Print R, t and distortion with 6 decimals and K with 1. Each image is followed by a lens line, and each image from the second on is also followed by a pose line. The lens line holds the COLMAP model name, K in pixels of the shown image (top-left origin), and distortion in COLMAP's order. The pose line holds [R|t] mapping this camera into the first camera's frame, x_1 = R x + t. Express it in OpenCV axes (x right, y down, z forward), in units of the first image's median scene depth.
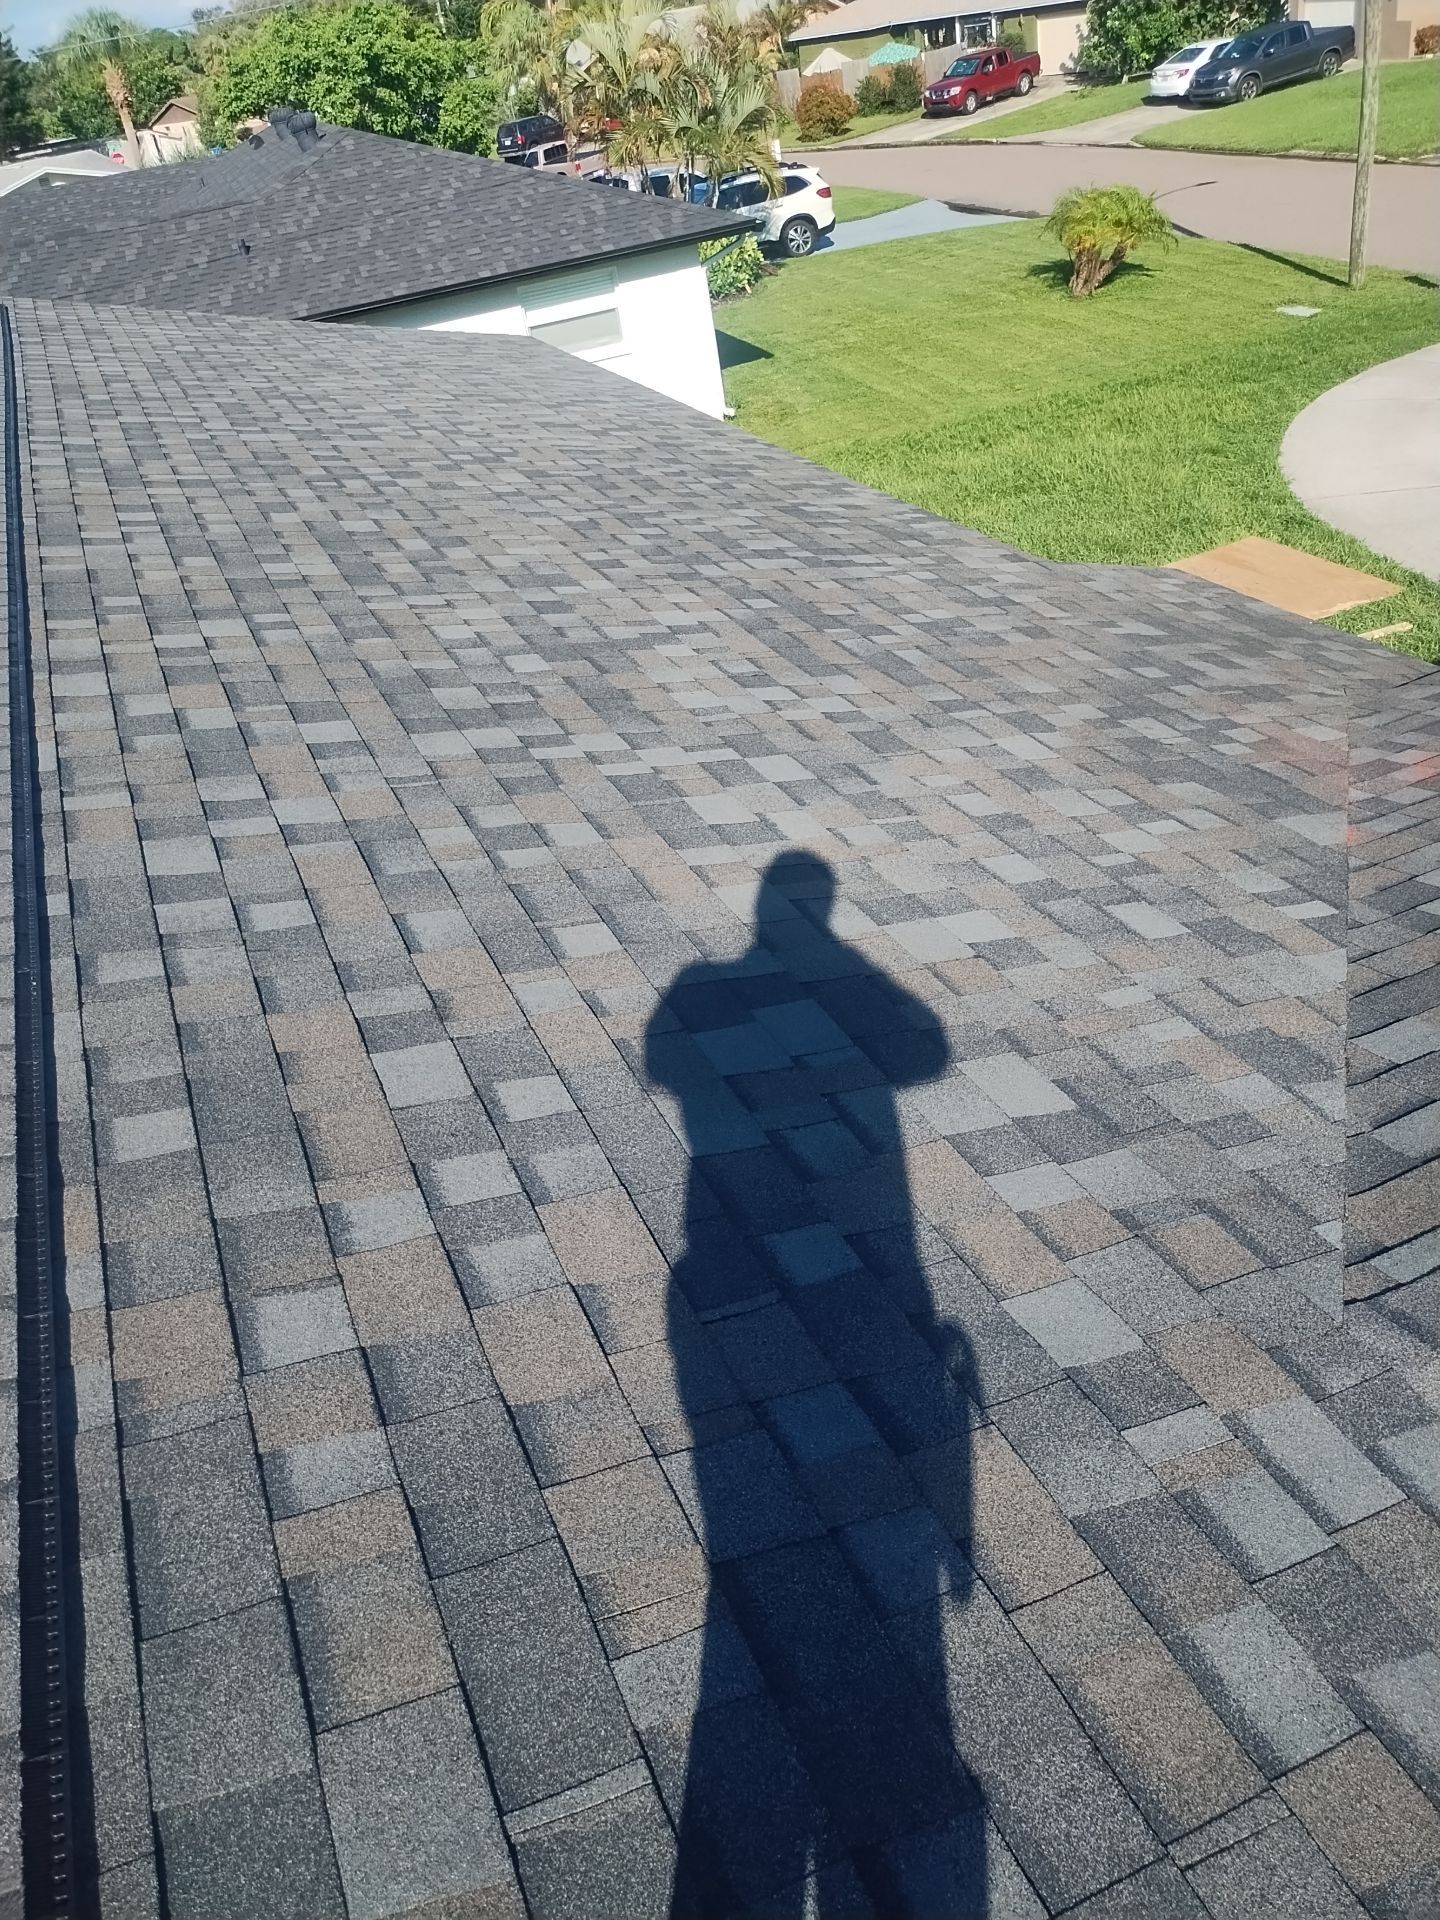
lens RADIAL K [[1469.4, 0, 723.7], [0, 1469.4, 963.3], [0, 0, 1]] dist [0.064466, -0.062936]
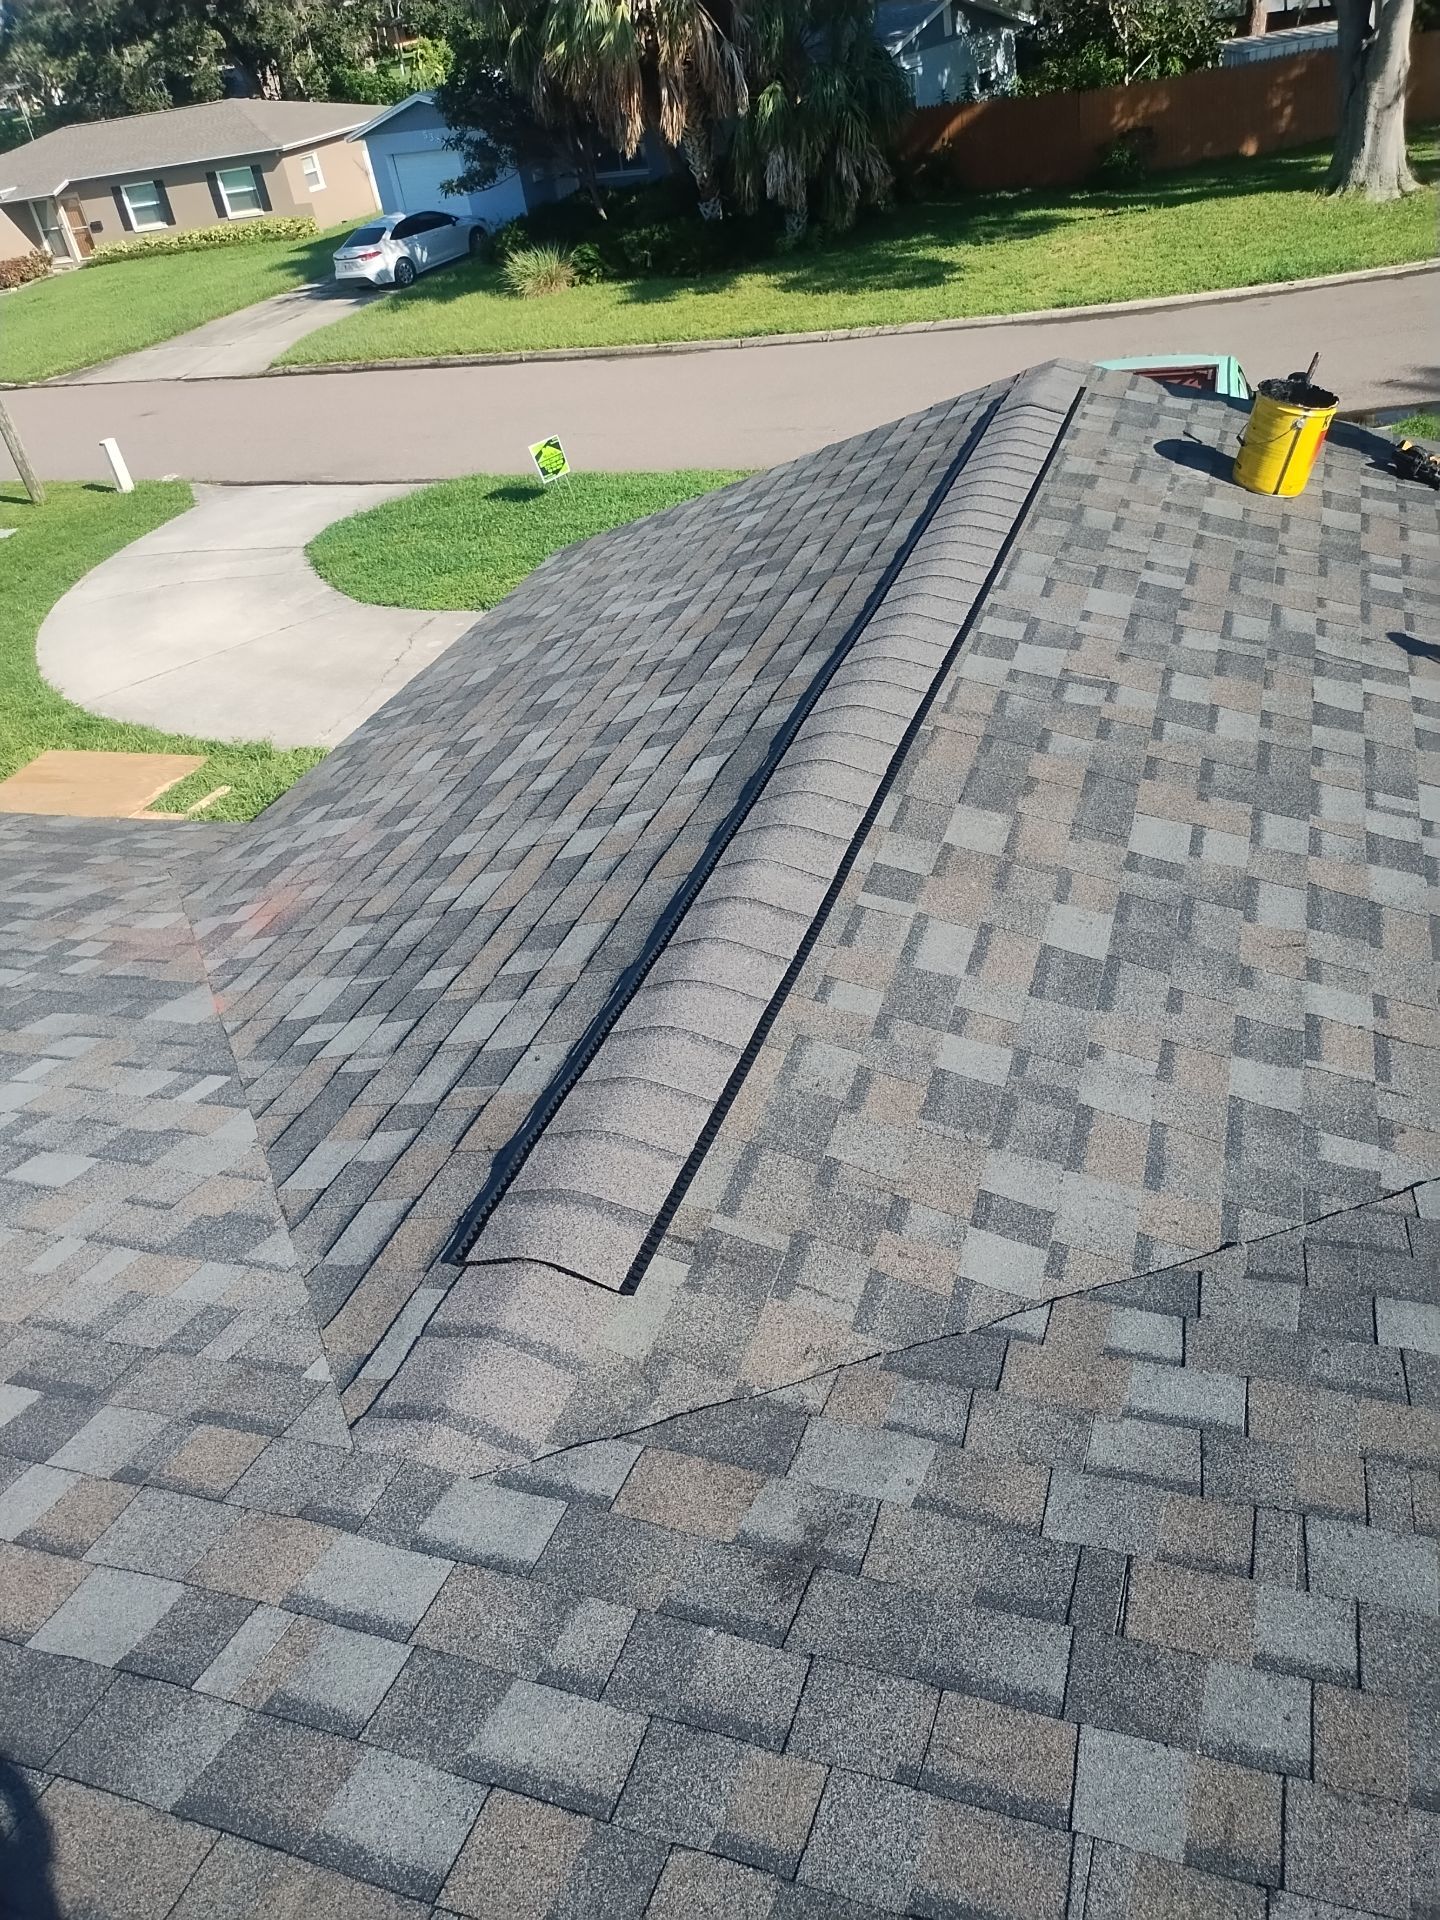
lens RADIAL K [[1469.4, 0, 723.7], [0, 1469.4, 963.3], [0, 0, 1]] dist [0.064466, -0.062936]
pose [[0.698009, -0.372486, 0.611586, 0.049848], [0.442966, 0.895649, 0.039933, 0.005432], [-0.562641, 0.243038, 0.790169, -0.037851]]
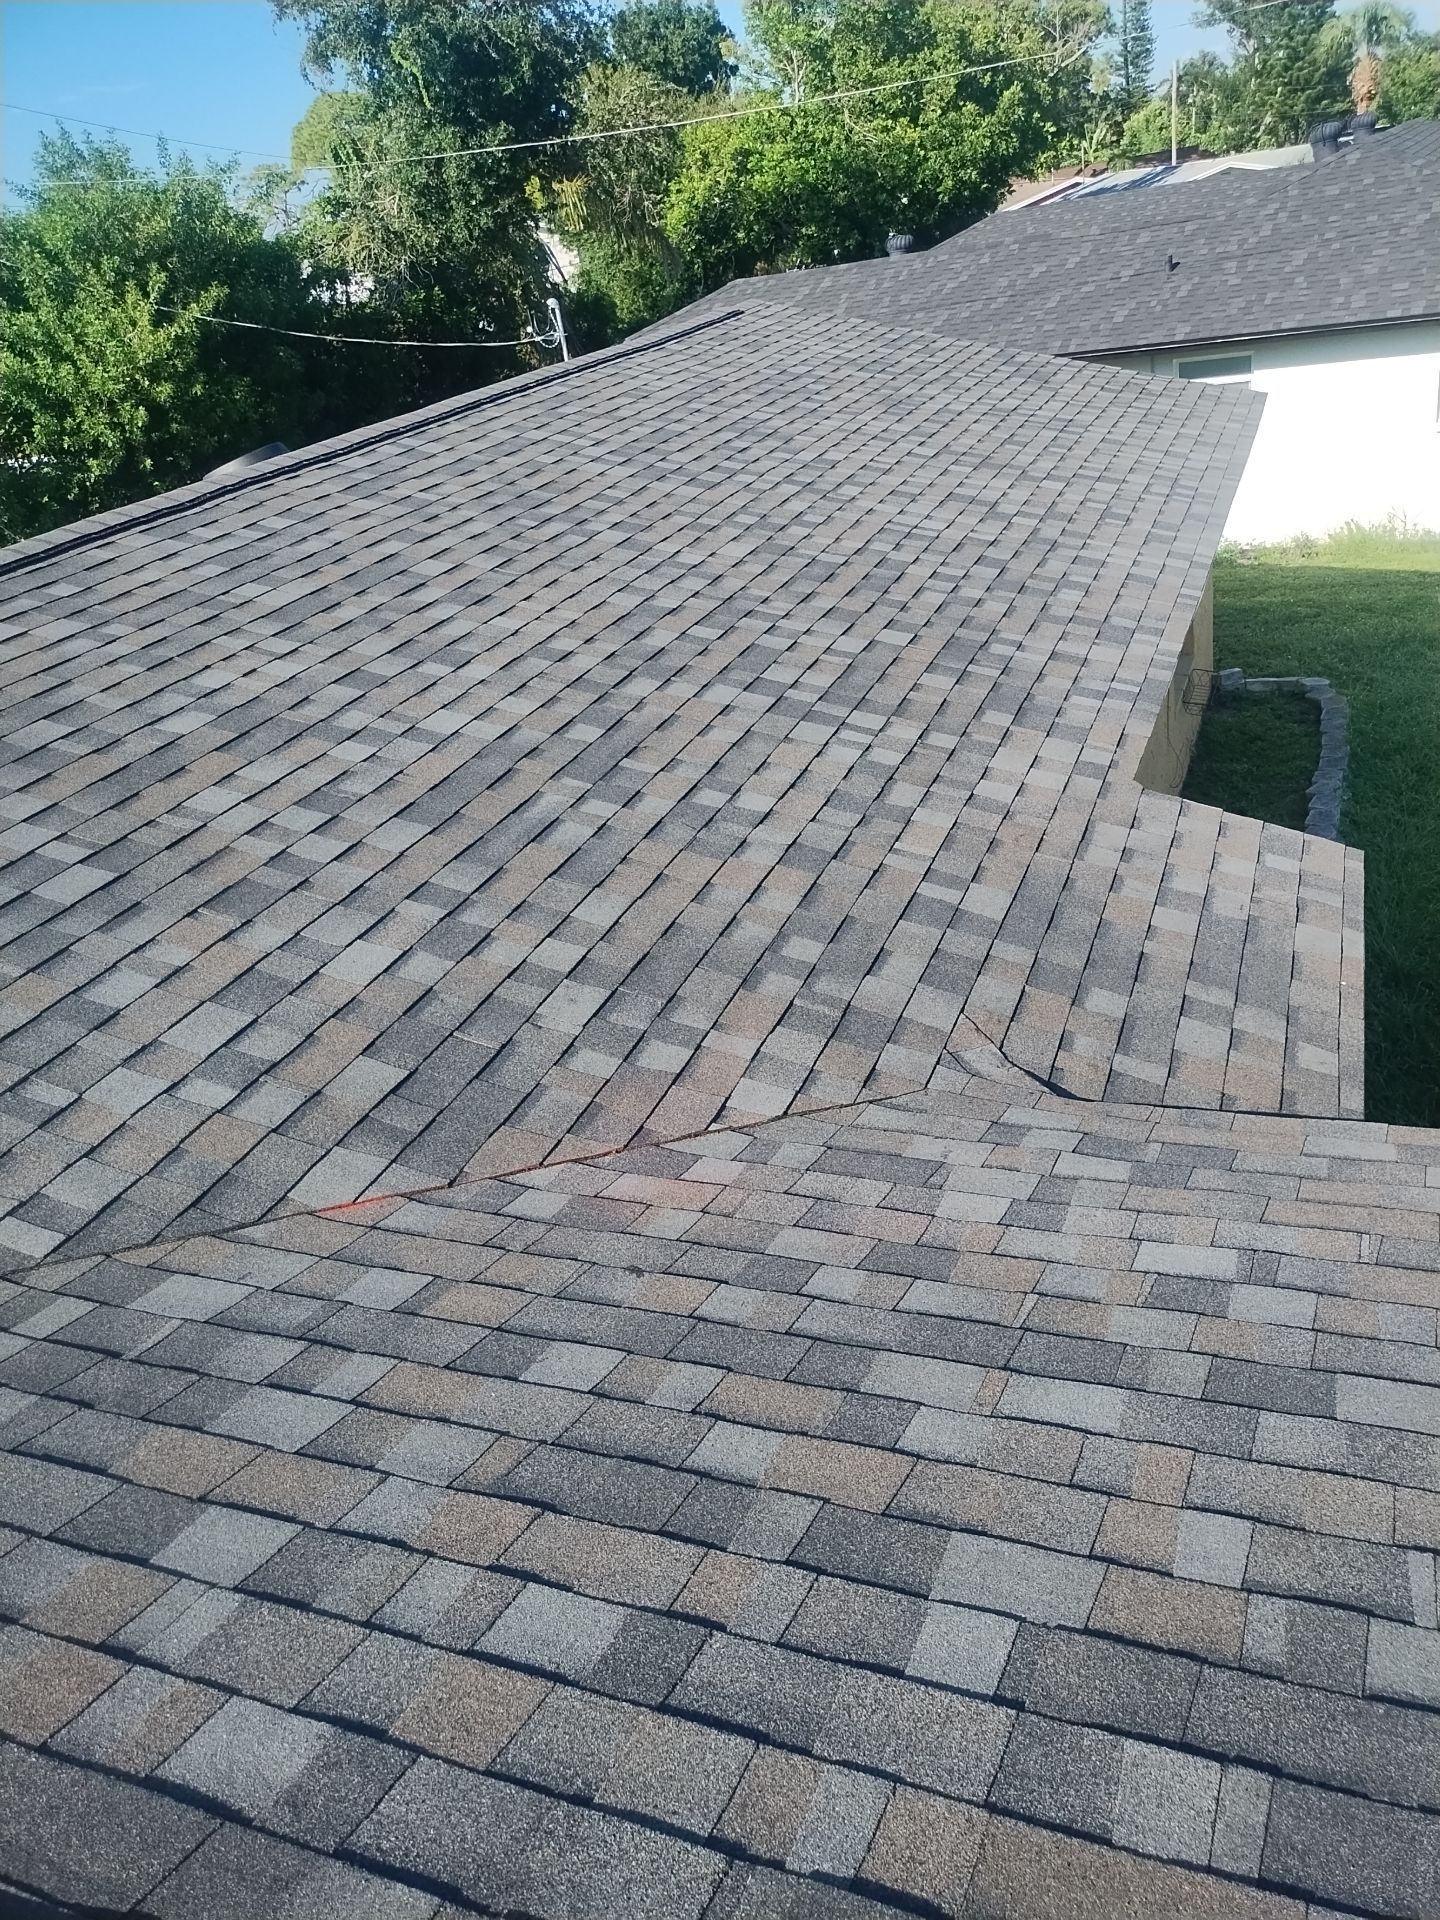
lens RADIAL K [[1469.4, 0, 723.7], [0, 1469.4, 963.3], [0, 0, 1]] dist [0.064466, -0.062936]
pose [[0.717859, 0.359827, -0.595990, 1.163268], [-0.354365, 0.925732, 0.132081, -0.445373], [0.599253, 0.116382, 0.792055, 0.576157]]
